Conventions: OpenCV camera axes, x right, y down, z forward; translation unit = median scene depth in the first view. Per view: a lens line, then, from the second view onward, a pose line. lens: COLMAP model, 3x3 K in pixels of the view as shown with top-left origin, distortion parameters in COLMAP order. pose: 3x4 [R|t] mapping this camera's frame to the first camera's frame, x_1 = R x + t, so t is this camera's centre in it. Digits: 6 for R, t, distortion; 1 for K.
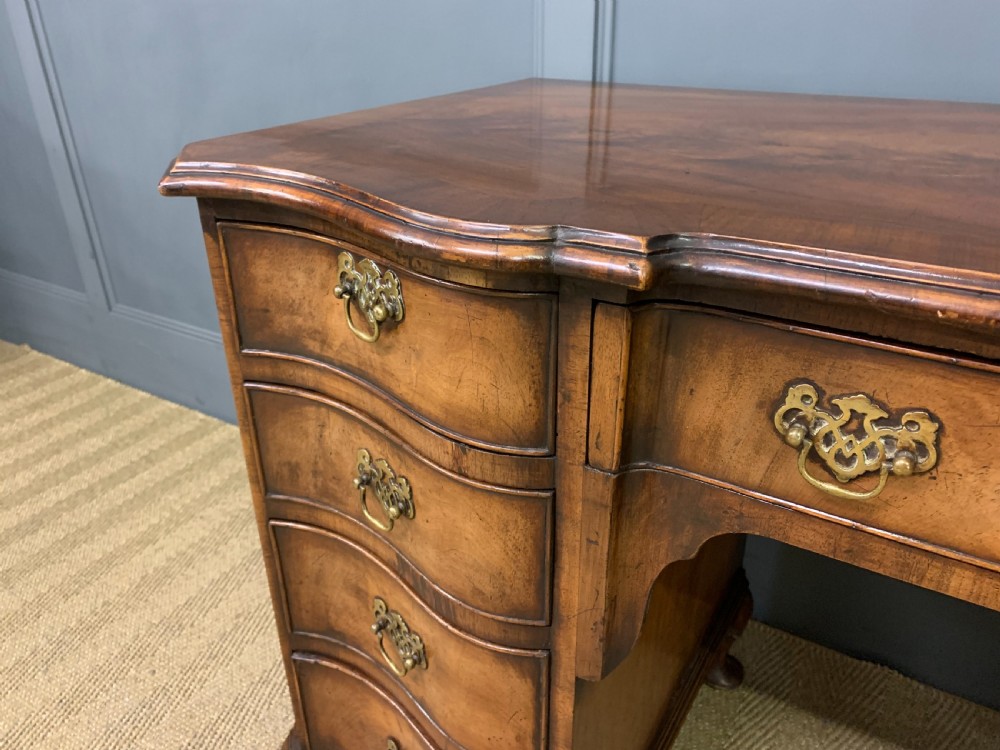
lens RADIAL K [[765.0, 0, 505.1], [0, 765.0, 375.7], [0, 0, 1]] dist [0.055109, -0.053630]
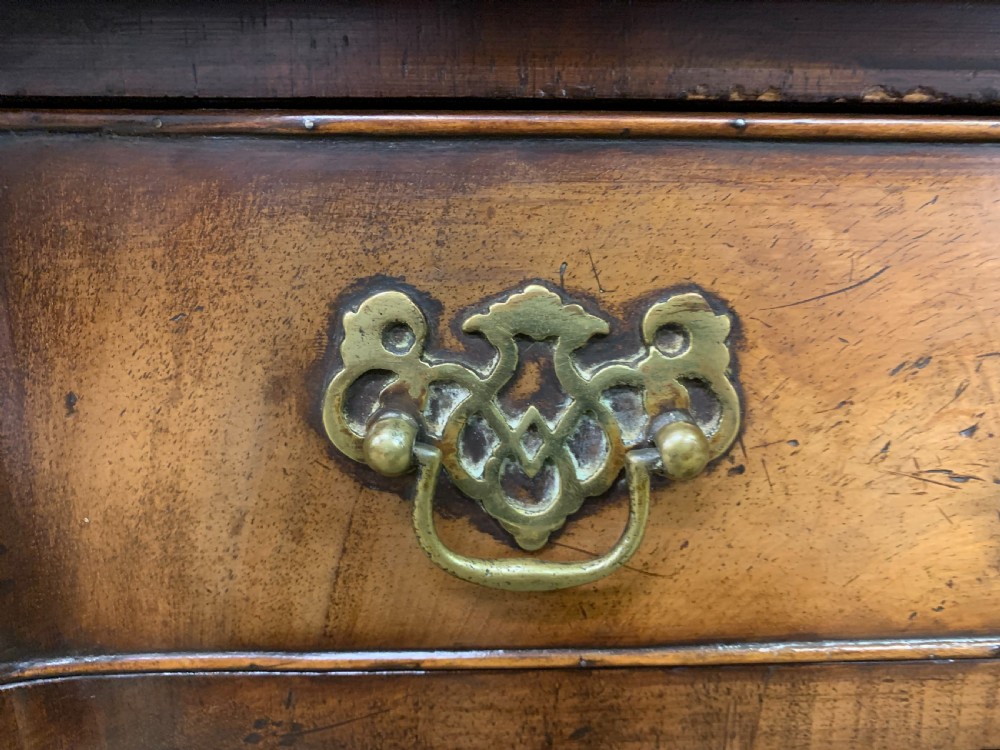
lens RADIAL K [[765.0, 0, 498.8], [0, 765.0, 367.8], [0, 0, 1]] dist [0.055109, -0.053630]
pose [[0.834291, -0.130158, 0.535740, 0.231843], [0.237623, 0.961735, -0.136389, 0.097585], [-0.497488, 0.241092, 0.833295, 0.661483]]
